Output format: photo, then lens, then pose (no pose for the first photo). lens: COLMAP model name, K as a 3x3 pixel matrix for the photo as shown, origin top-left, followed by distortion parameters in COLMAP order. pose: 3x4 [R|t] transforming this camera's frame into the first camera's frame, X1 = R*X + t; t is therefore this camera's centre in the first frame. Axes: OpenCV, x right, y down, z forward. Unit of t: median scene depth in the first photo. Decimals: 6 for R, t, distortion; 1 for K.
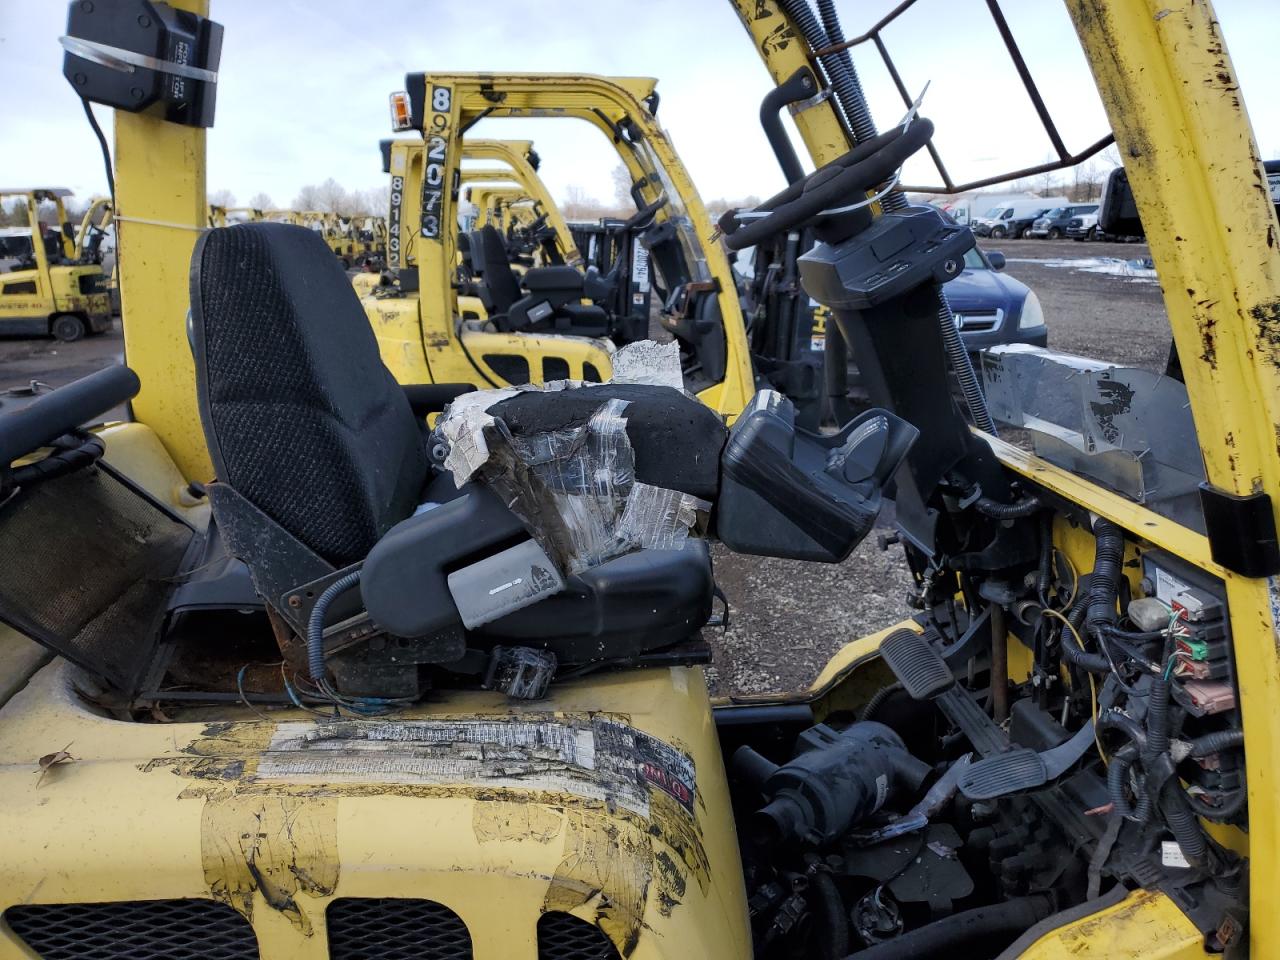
lens RADIAL K [[1025.6, 0, 659.2], [0, 1025.6, 459.8], [0, 0, 1]] dist [0.010794, 0.001989]
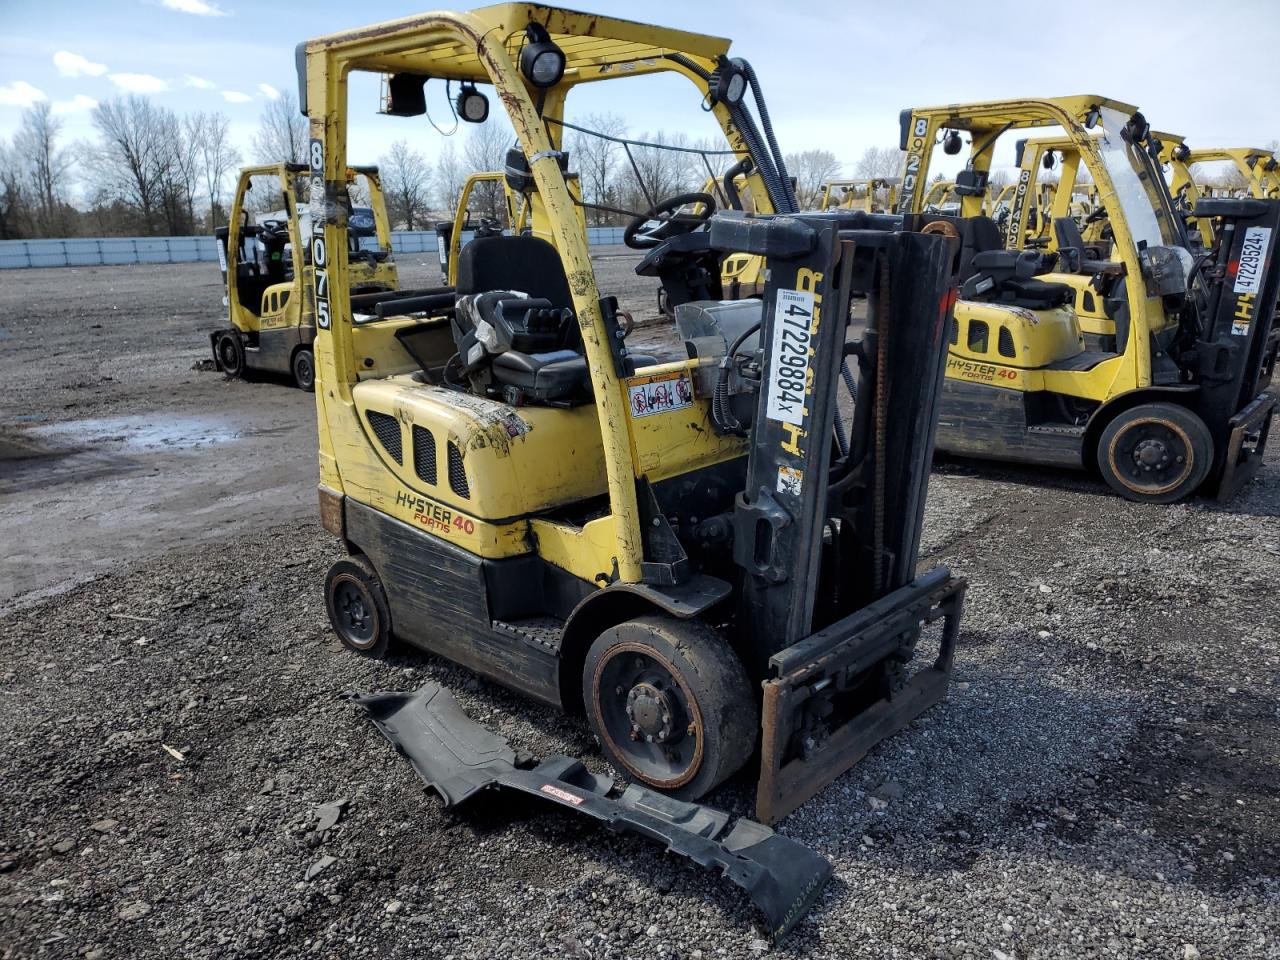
lens RADIAL K [[989.4, 0, 640.0], [0, 989.4, 480.0], [0, 0, 1]] dist [0.005202, 0.002444]
pose [[0.665038, 0.189577, -0.722347, 0.583740], [-0.151299, 0.981388, 0.118266, 0.015424], [0.731323, 0.030639, 0.681343, -0.171978]]
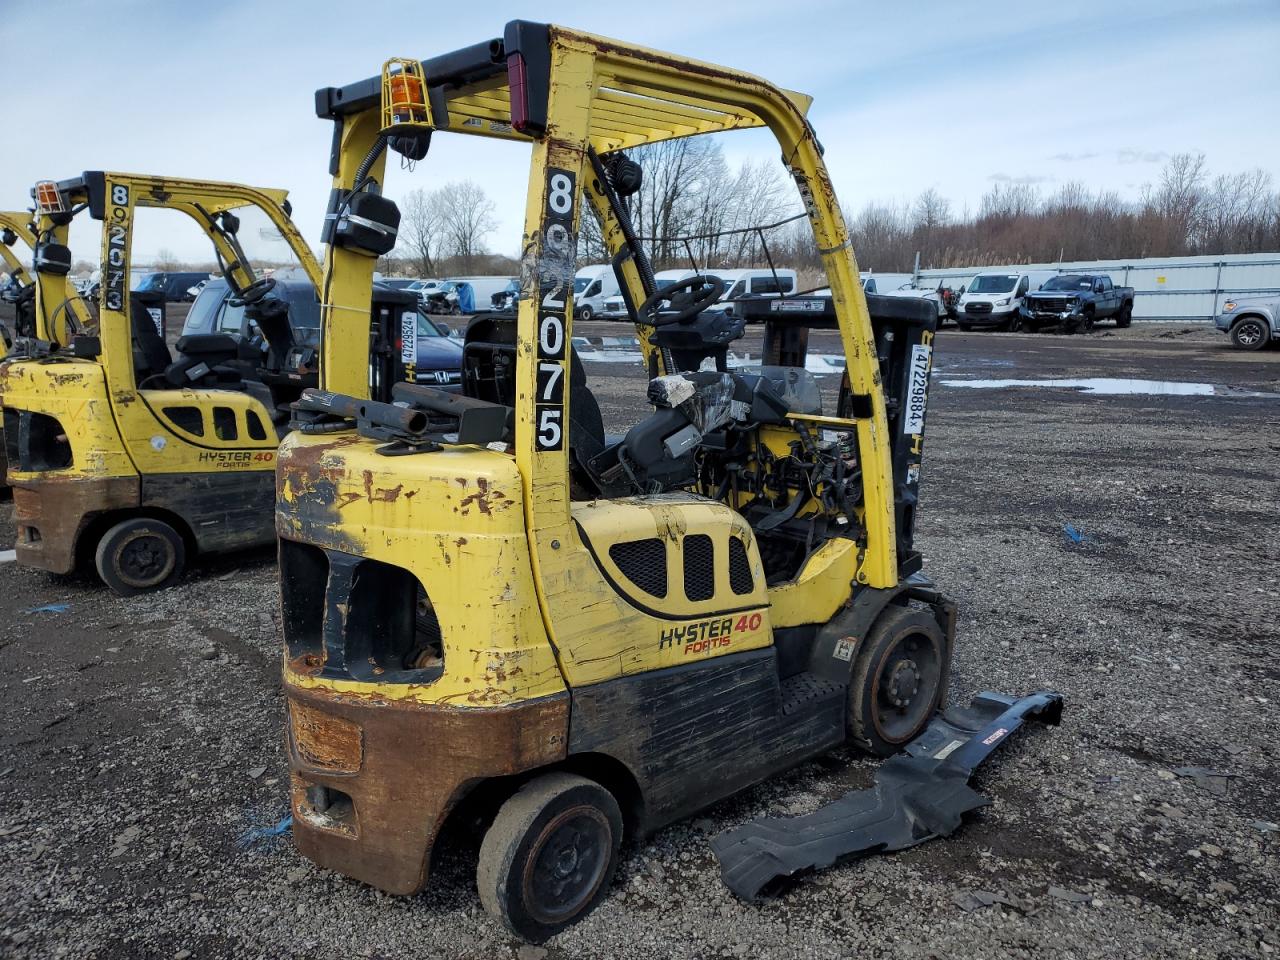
lens RADIAL K [[997.1, 0, 635.9], [0, 997.1, 464.0], [0, 0, 1]] dist [0.102957, -0.101261]
pose [[0.808002, -0.082937, 0.583313, -0.437898], [0.116588, 0.992973, -0.020312, 0.051763], [-0.577529, 0.084420, 0.811993, -0.276116]]
